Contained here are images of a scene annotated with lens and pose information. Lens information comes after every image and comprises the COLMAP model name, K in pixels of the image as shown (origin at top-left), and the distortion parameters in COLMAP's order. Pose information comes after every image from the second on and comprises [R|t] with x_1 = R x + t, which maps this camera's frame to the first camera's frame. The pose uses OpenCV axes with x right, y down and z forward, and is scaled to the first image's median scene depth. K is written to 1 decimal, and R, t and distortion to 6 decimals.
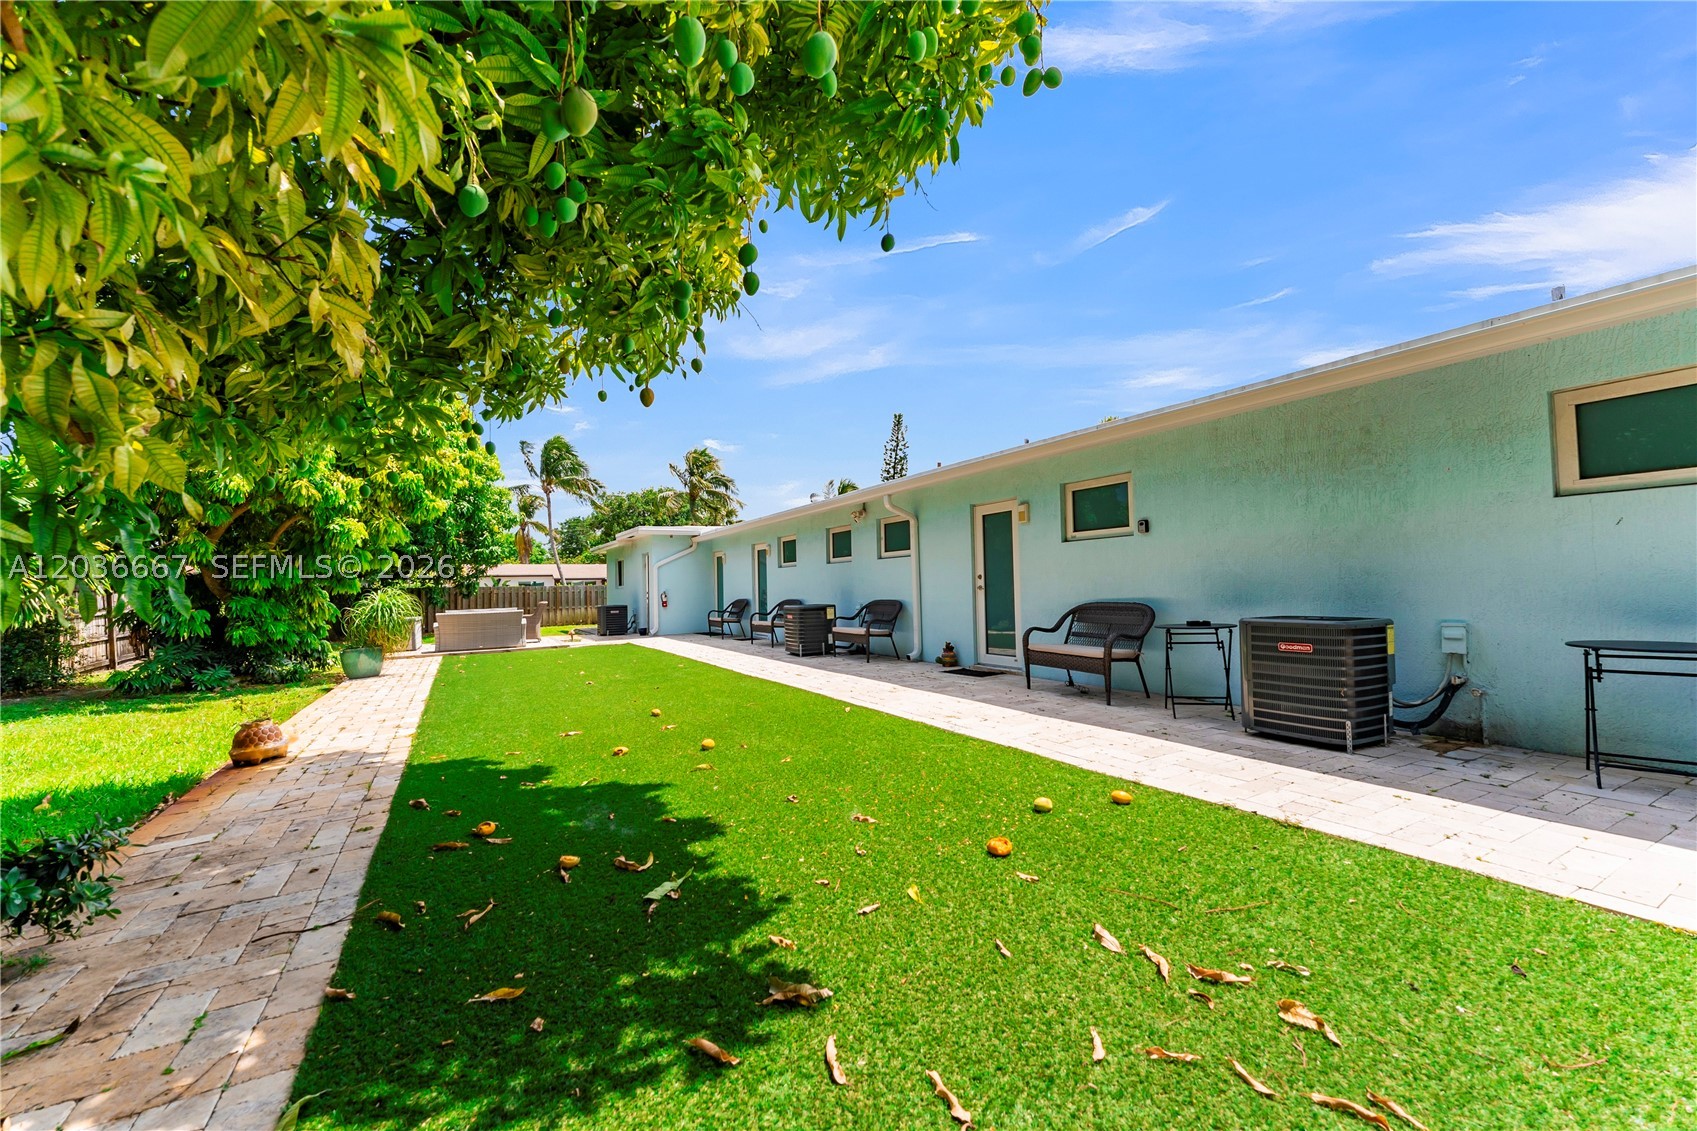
lens RADIAL K [[680.6, 0, 845.0], [0, 680.6, 564.3], [0, 0, 1]] dist [0.000389, -0.000028]
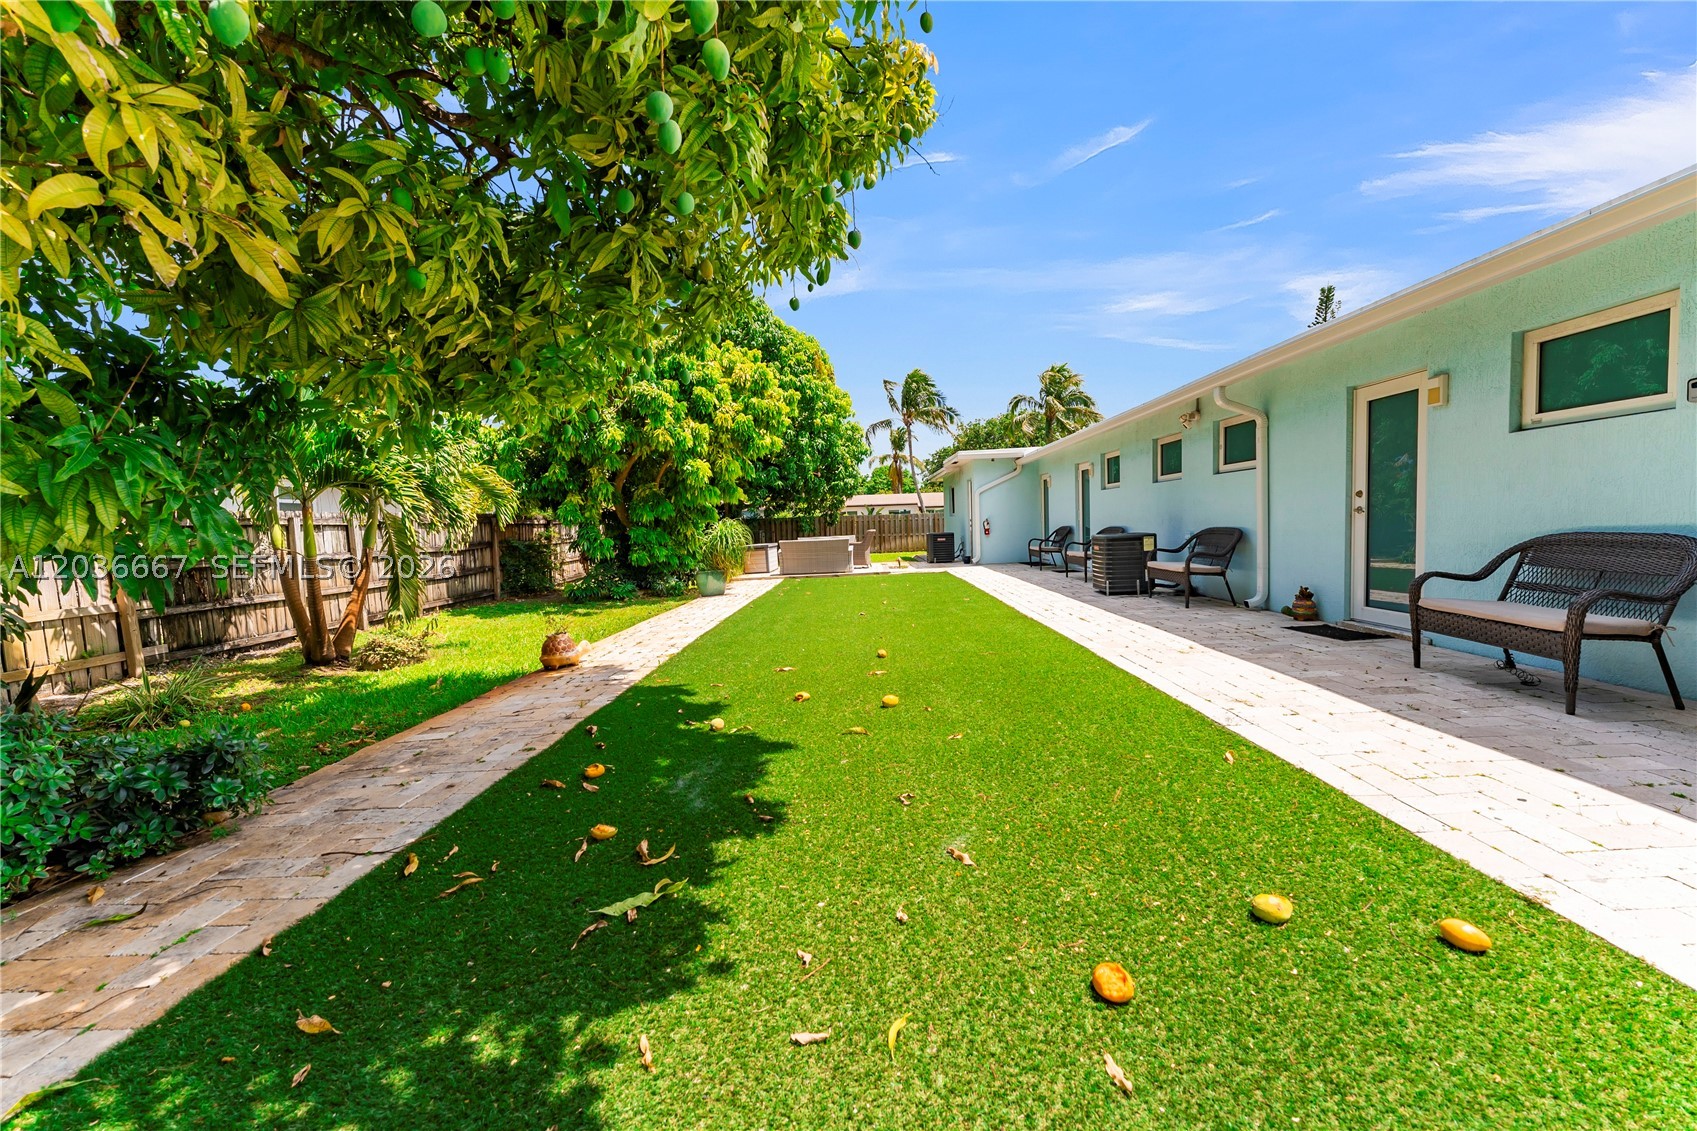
lens RADIAL K [[680.6, 0, 845.0], [0, 680.6, 564.3], [0, 0, 1]] dist [0.000389, -0.000028]
pose [[0.859933, 0.022992, -0.509890, 0.083897], [0.032568, 0.994477, 0.099769, 0.003016], [0.509368, -0.102401, 0.854435, 0.118779]]
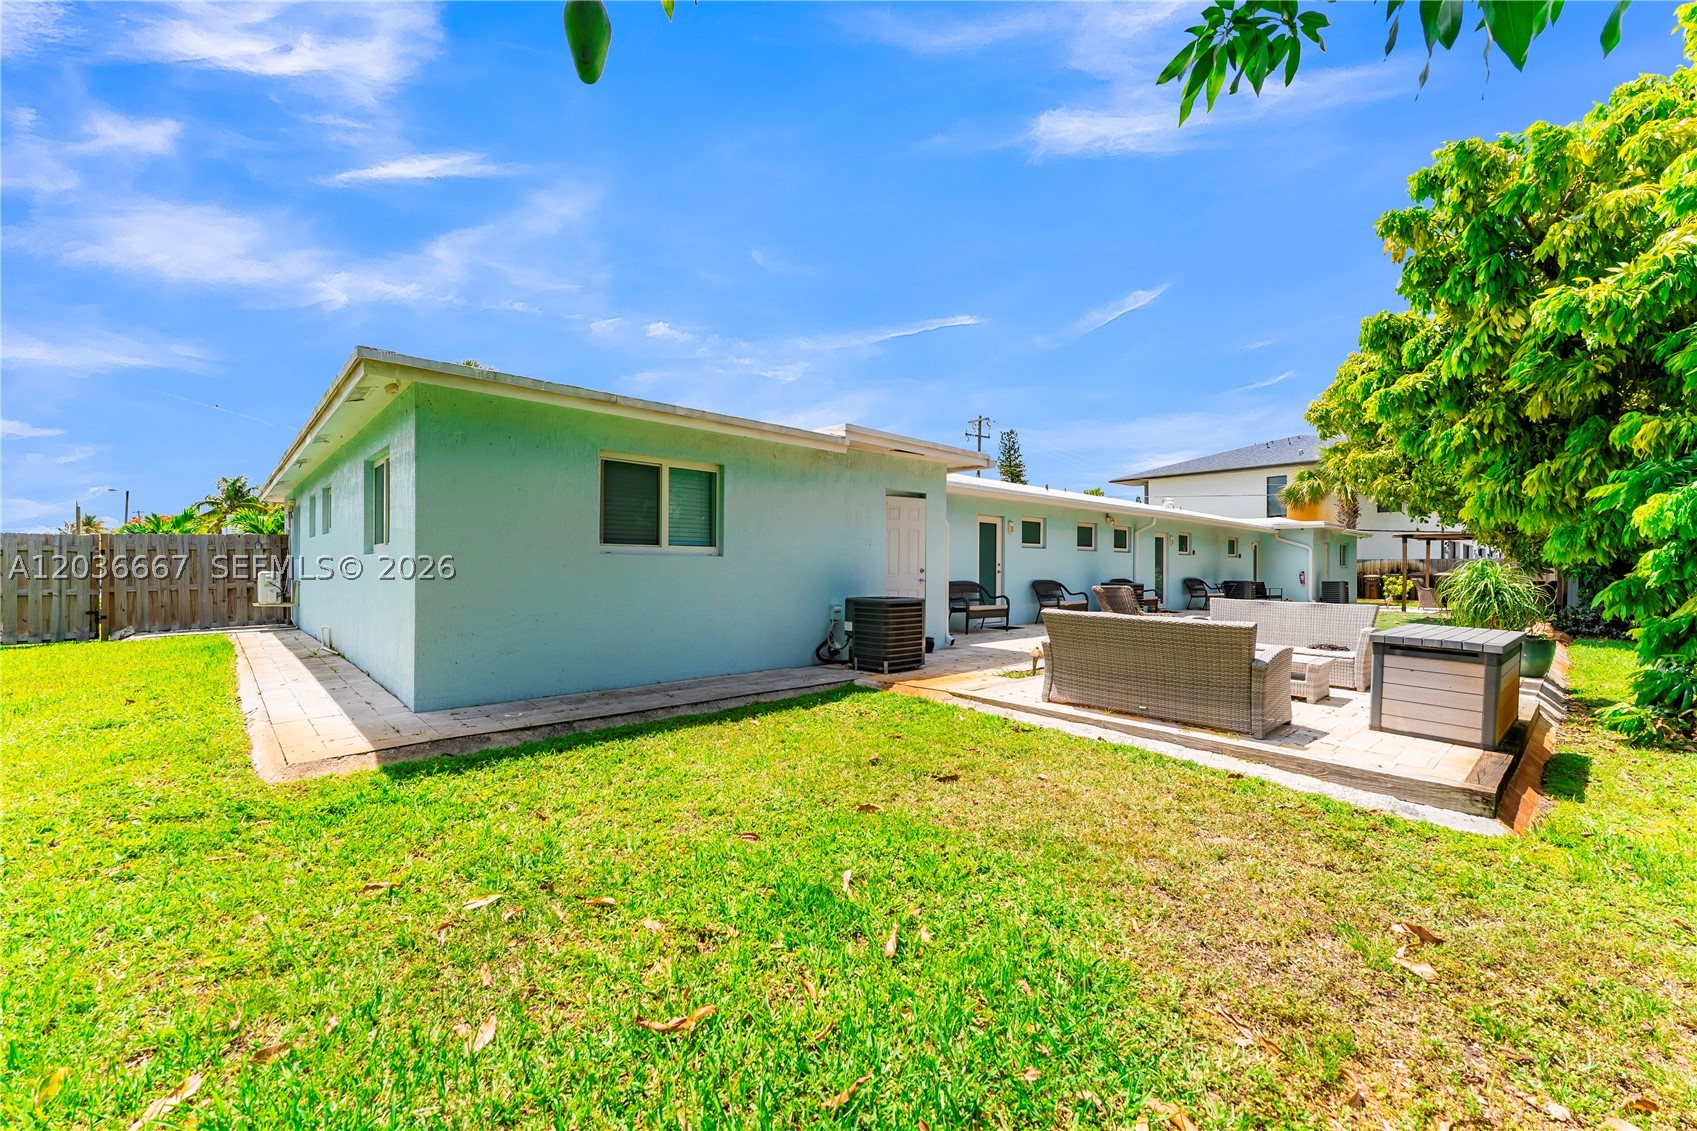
lens RADIAL K [[686.4, 0, 848.5], [0, 686.4, 565.5], [0, 0, 1]] dist [0.002726, -0.000058]
pose [[-0.235902, 0.024767, 0.971461, -1.279608], [-0.033814, 0.998861, -0.033677, 0.092743], [-0.971188, -0.040794, -0.234796, 1.909686]]
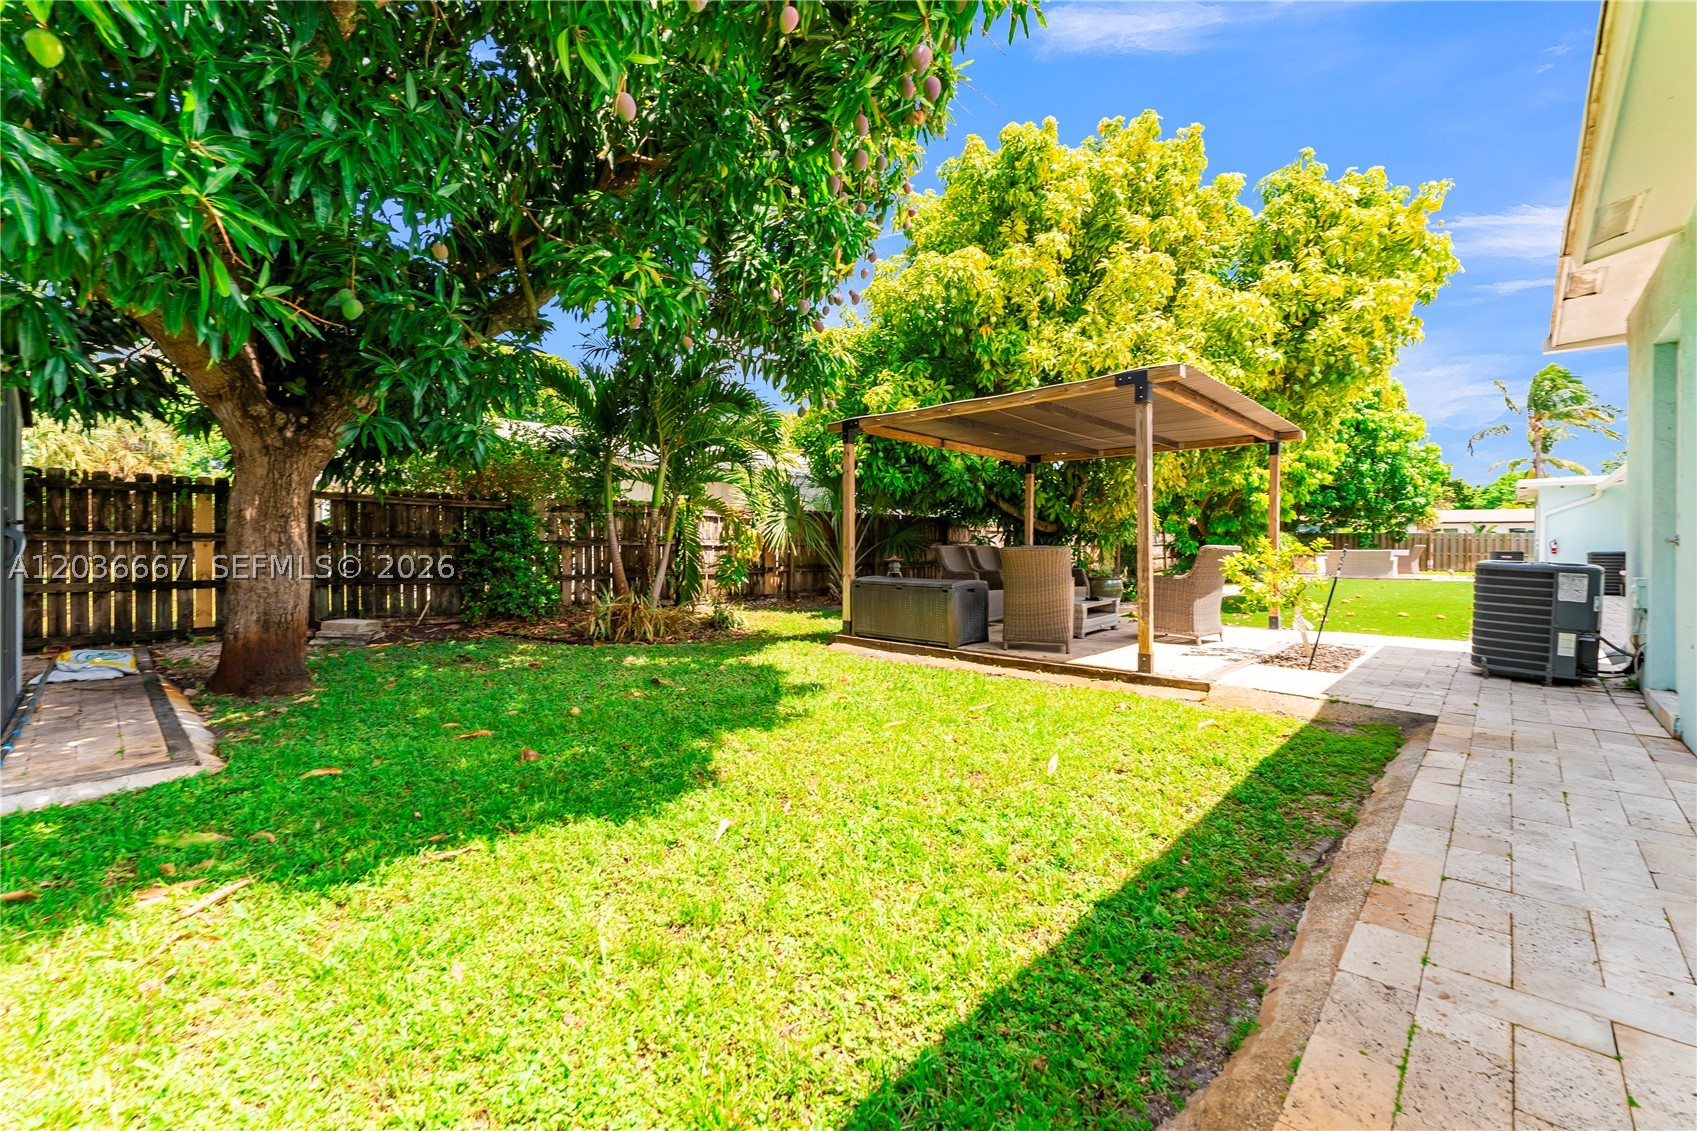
lens RADIAL K [[701.7, 0, 847.2], [0, 701.7, 544.4], [0, 0, 1]] dist [0.003088, -0.000294]
pose [[0.301793, 0.029149, -0.952928, 0.707658], [0.019109, 0.999147, 0.036615, -0.021560], [0.953182, -0.029259, 0.300978, -0.596537]]
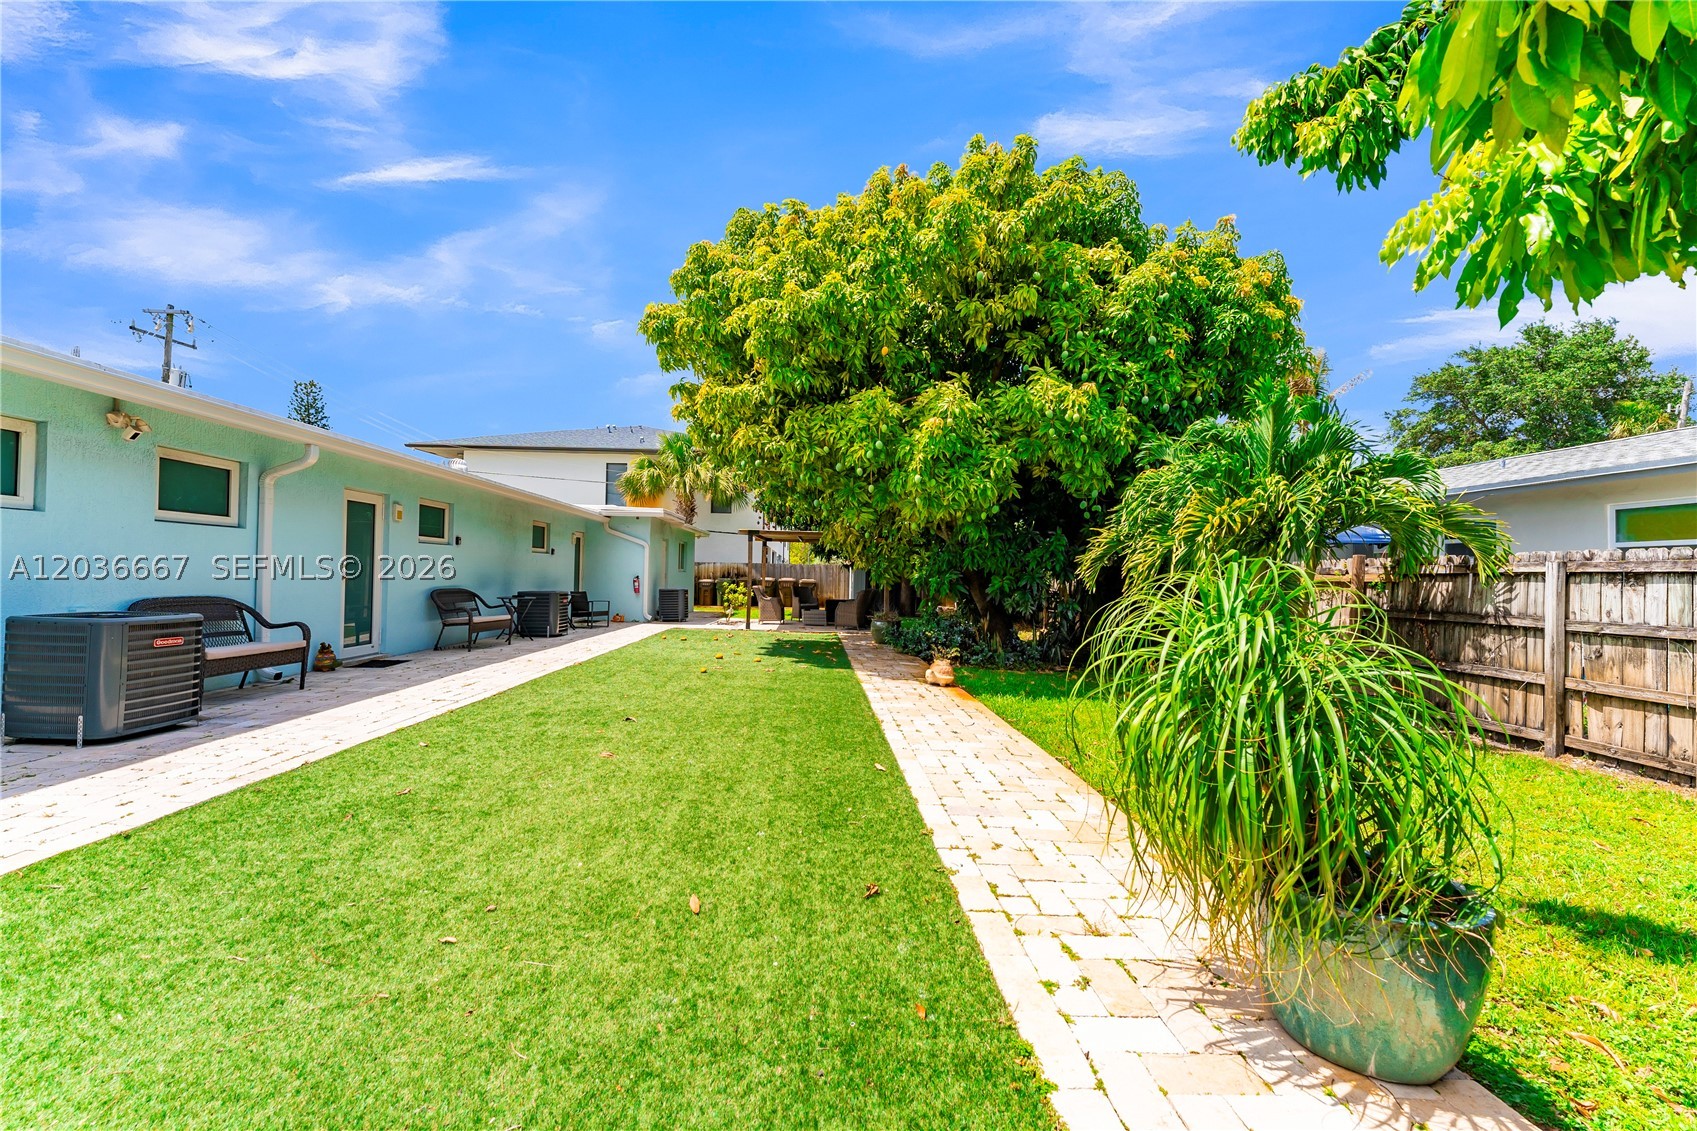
lens RADIAL K [[680.6, 0, 845.0], [0, 680.6, 564.3], [0, 0, 1]] dist [0.000389, -0.000028]
pose [[-0.894341, 0.013537, 0.447181, -0.662089], [-0.013754, 0.998238, -0.057725, 0.048378], [-0.447174, -0.057777, -0.892579, 1.219160]]
